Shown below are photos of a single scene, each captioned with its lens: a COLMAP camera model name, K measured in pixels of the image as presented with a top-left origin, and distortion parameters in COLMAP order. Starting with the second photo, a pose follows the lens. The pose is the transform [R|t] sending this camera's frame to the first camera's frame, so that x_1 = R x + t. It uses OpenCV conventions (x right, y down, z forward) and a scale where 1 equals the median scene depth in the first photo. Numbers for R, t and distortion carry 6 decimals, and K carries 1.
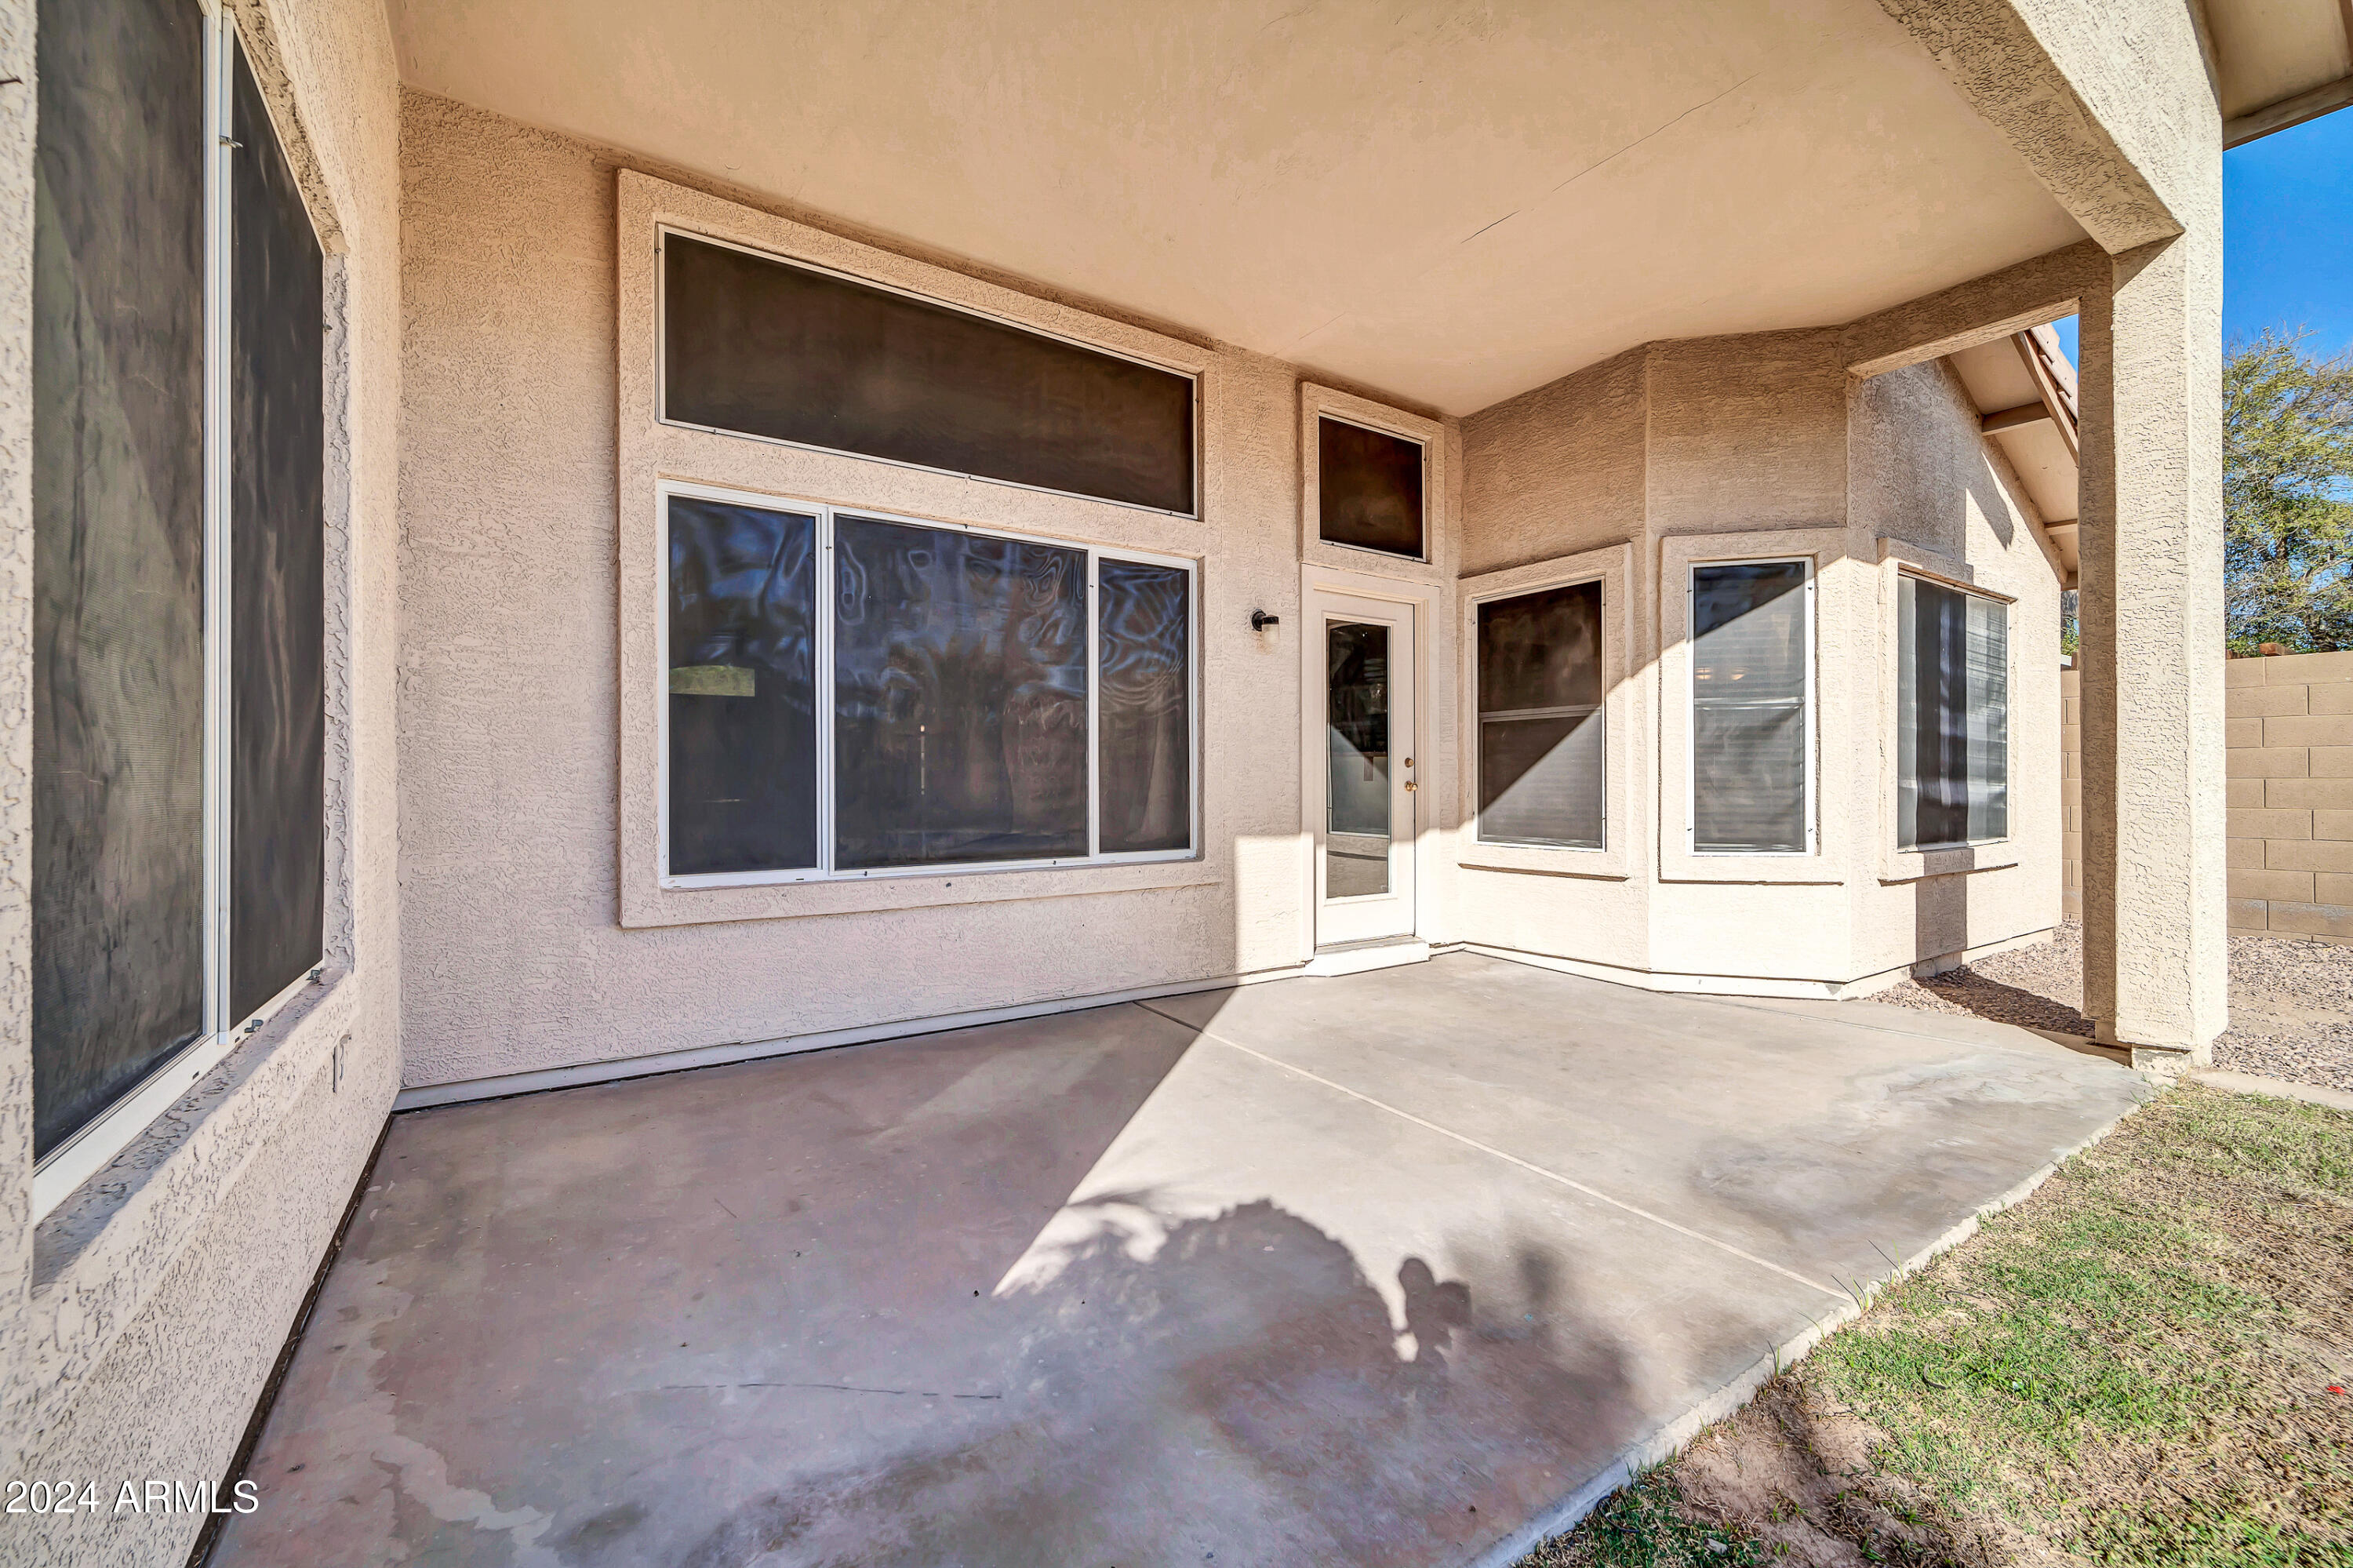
lens RADIAL K [[960.6, 0, 1176.5], [0, 960.6, 784.0], [0, 0, 1]] dist [-0.002816, -0.000298]
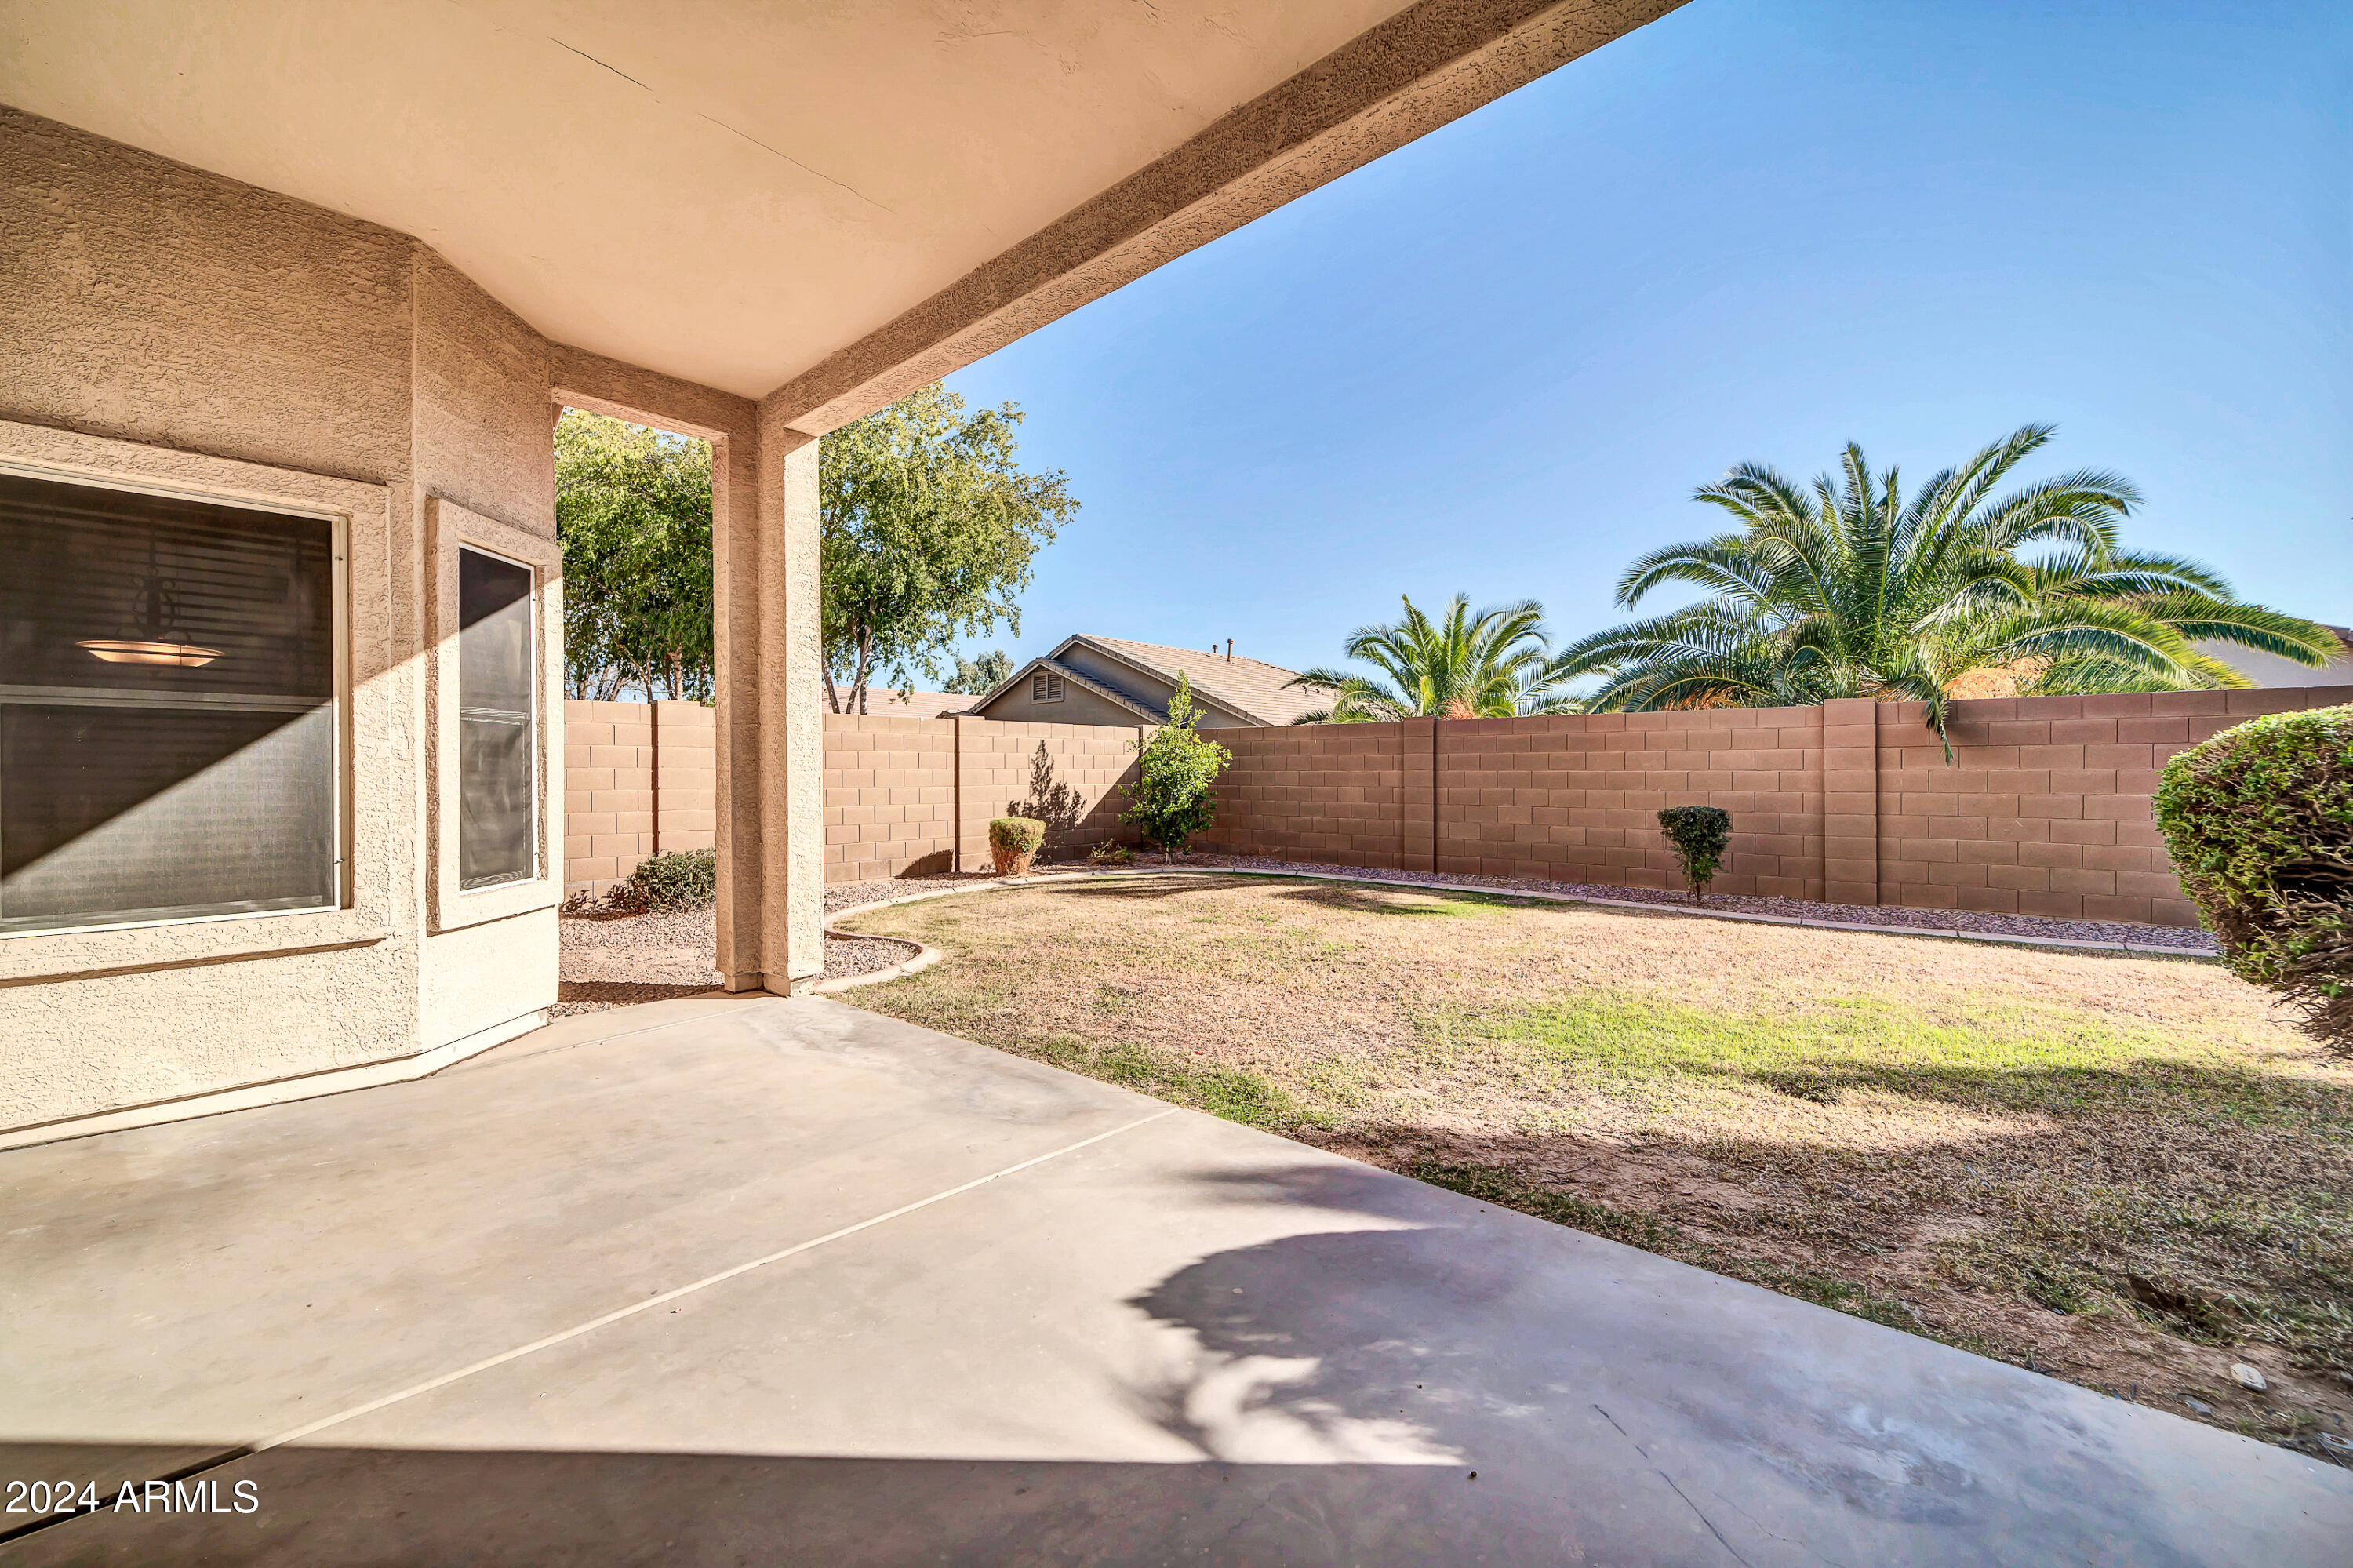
lens RADIAL K [[915.8, 0, 1176.5], [0, 915.8, 784.0], [0, 0, 1]] dist [-0.015003, 0.000051]
pose [[-0.246457, -0.001841, 0.969152, -0.478422], [0.012175, 0.999913, 0.004996, -0.022977], [-0.969077, 0.013030, -0.246414, 0.780738]]
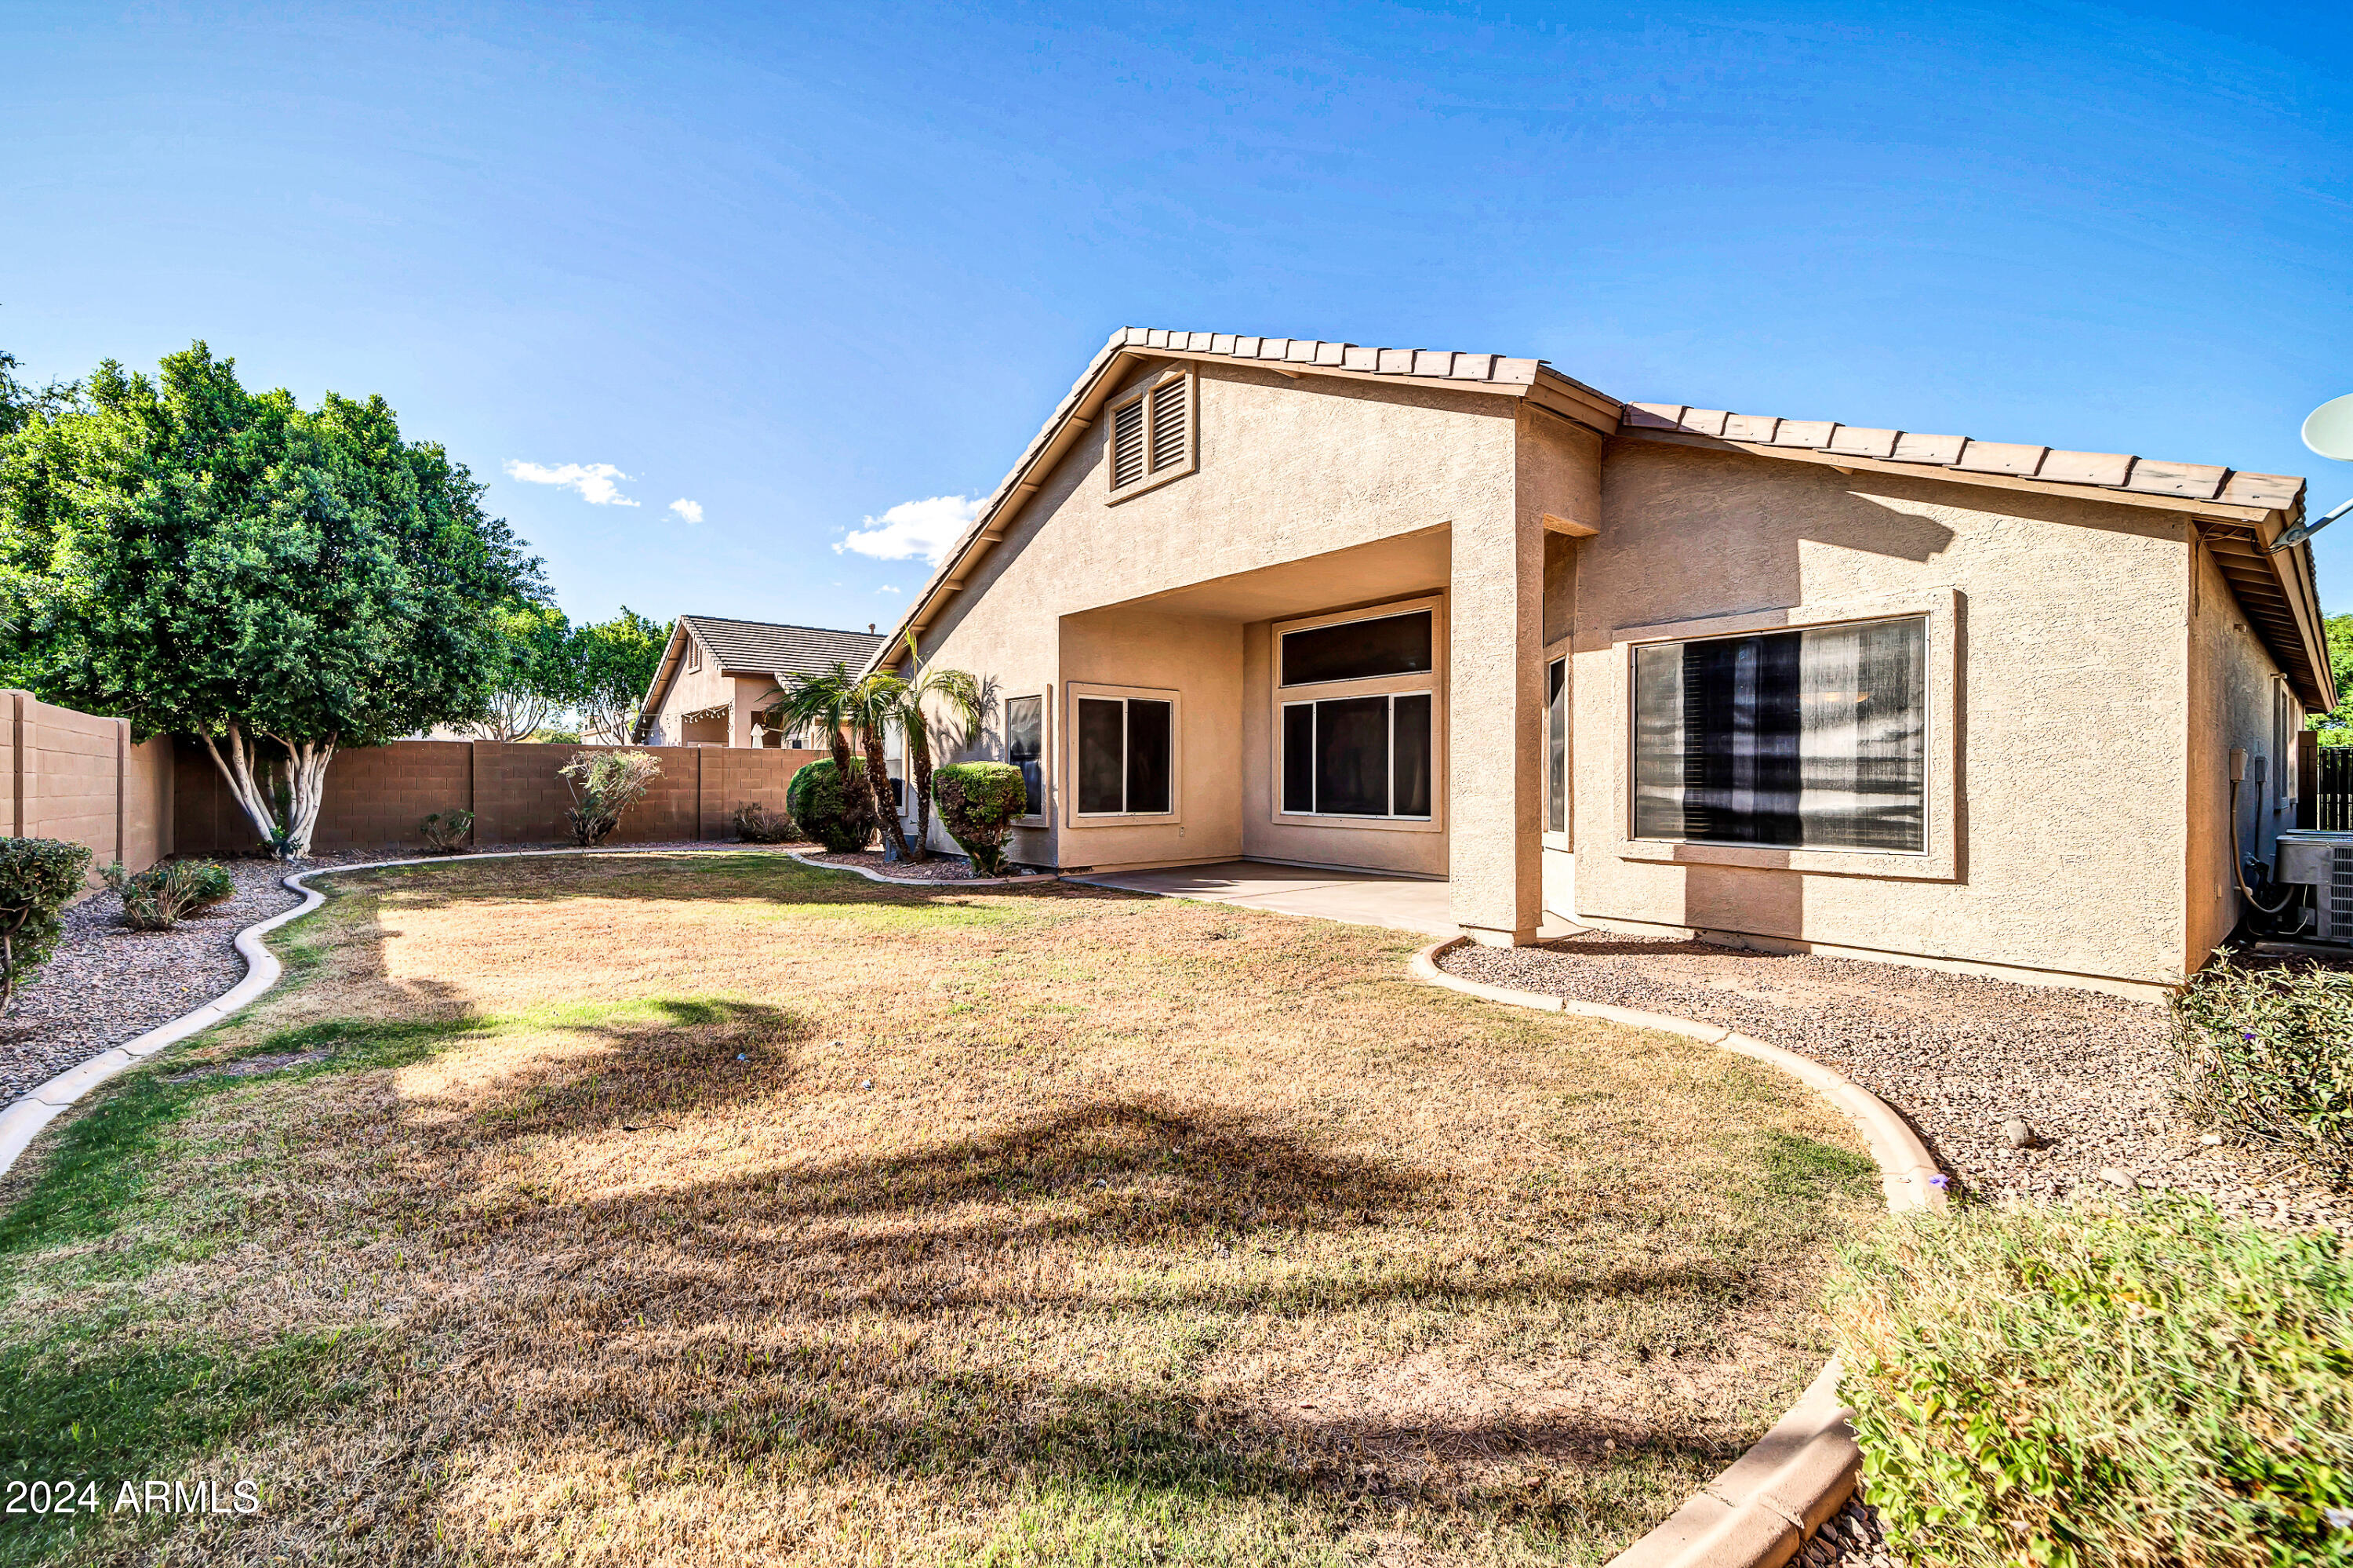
lens RADIAL K [[960.6, 0, 1176.5], [0, 960.6, 784.0], [0, 0, 1]] dist [-0.002816, -0.000298]
pose [[0.093570, 0.002675, -0.995609, 2.922705], [-0.004853, 0.999986, 0.002231, -0.012904], [0.995601, 0.004623, 0.093582, 0.239250]]
